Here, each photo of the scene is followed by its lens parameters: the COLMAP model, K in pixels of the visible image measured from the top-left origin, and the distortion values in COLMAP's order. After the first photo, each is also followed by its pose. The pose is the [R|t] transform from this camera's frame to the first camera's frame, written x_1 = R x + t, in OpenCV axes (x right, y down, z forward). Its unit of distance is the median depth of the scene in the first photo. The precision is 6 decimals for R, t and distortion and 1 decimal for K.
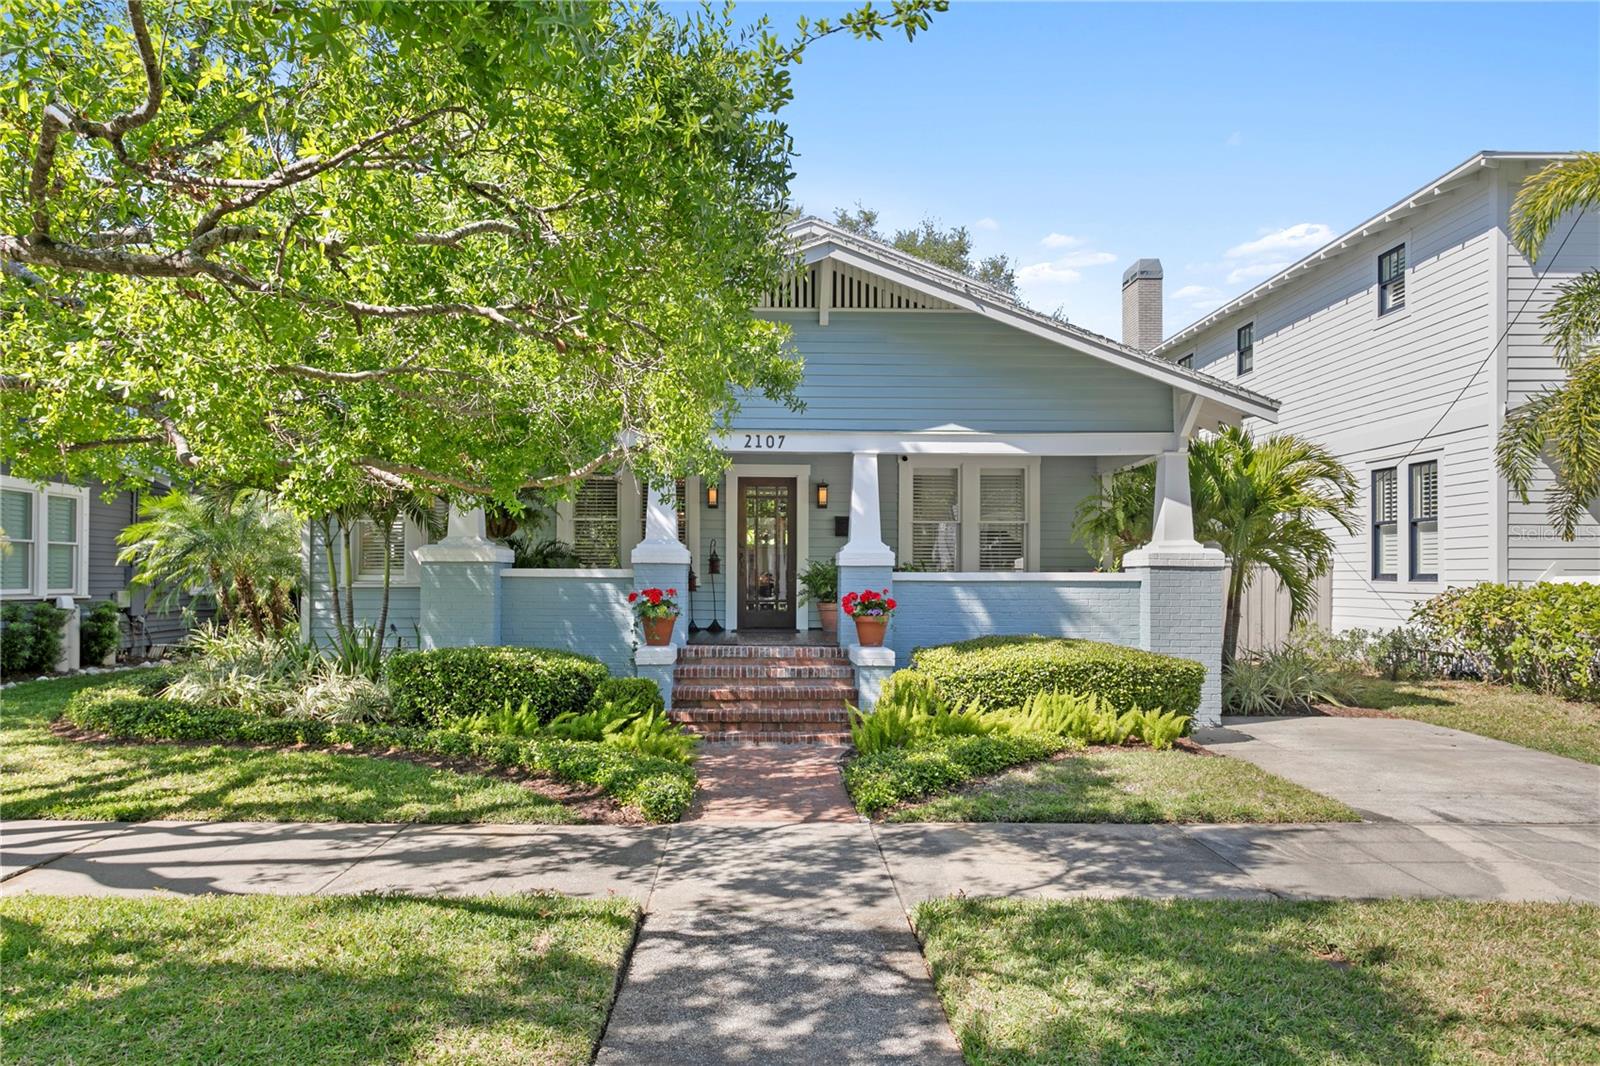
lens RADIAL K [[1110.8, 0, 671.3], [0, 1110.8, 477.6], [0, 0, 1]] dist [-0.001871, 0.001270]
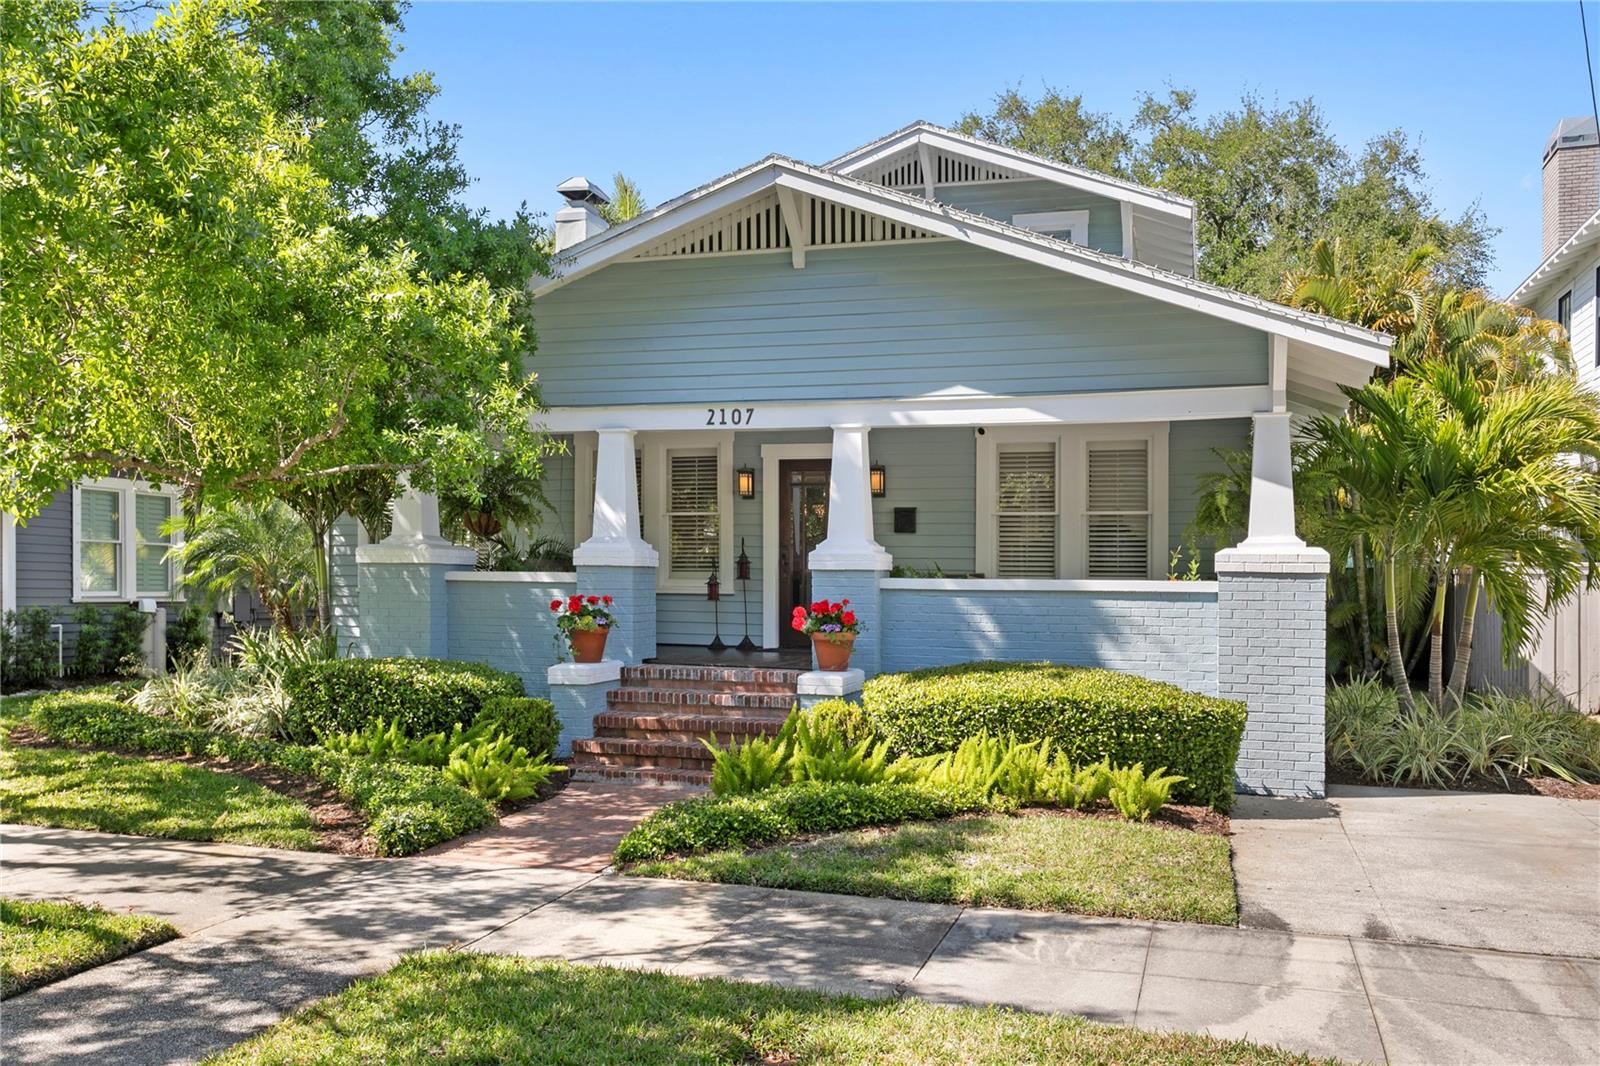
lens RADIAL K [[1347.3, 0, 495.6], [0, 1347.3, 490.8], [0, 0, 1]] dist [0.007155, -0.000714]
pose [[0.941751, -0.014966, -0.335978, 0.416746], [0.021604, 0.999638, 0.016028, 0.003724], [0.335616, -0.022352, 0.941734, 0.020029]]
